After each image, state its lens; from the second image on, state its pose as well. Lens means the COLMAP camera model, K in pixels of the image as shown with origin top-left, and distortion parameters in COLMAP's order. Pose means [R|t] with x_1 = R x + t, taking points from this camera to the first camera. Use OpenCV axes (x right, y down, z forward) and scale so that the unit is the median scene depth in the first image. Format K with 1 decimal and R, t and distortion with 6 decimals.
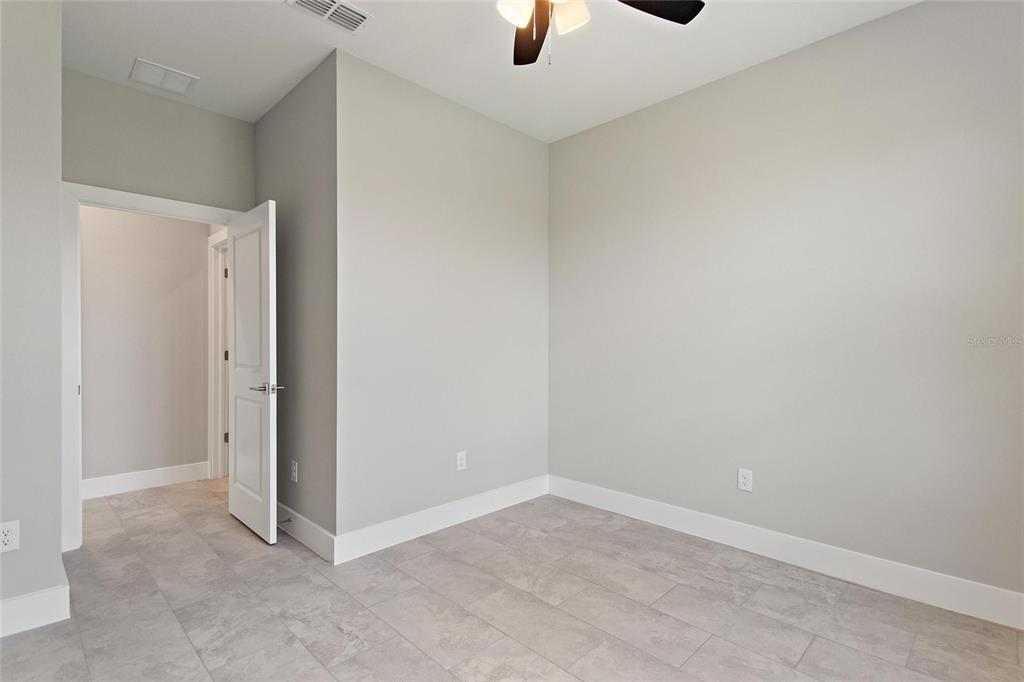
lens RADIAL K [[488.8, 0, 516.0], [0, 488.8, 337.8], [0, 0, 1]] dist [-0.014016, -0.002055]
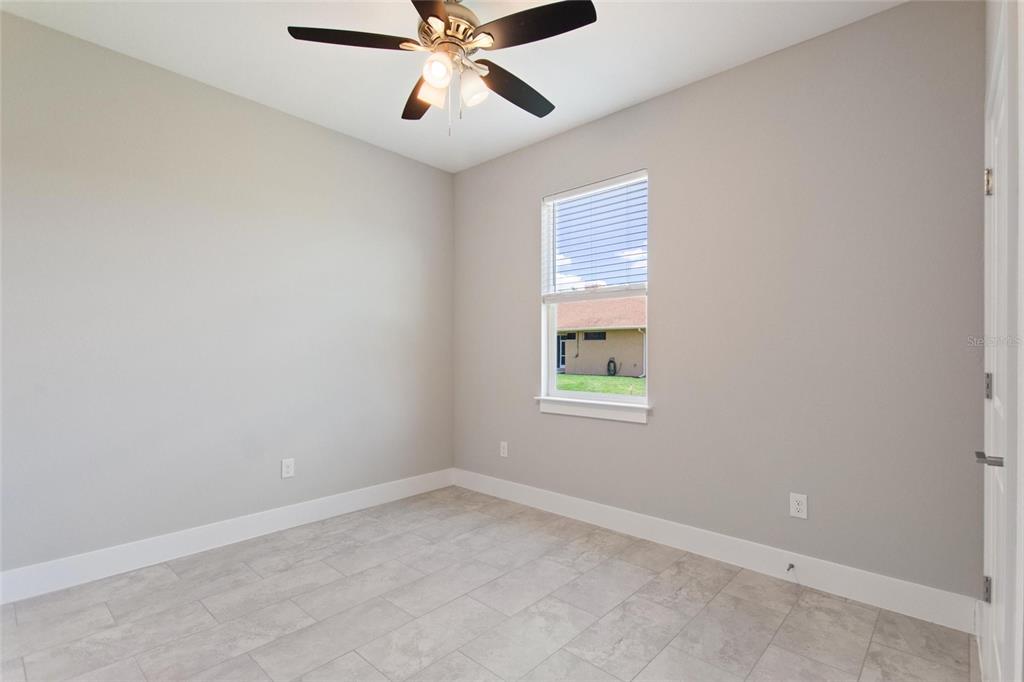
lens RADIAL K [[488.8, 0, 520.1], [0, 488.8, 345.9], [0, 0, 1]] dist [-0.014016, -0.002055]
pose [[-0.061690, 0.002095, 0.998093, -0.852890], [-0.004608, 0.999987, -0.002383, 0.001566], [-0.998085, -0.004746, -0.061679, 0.615539]]
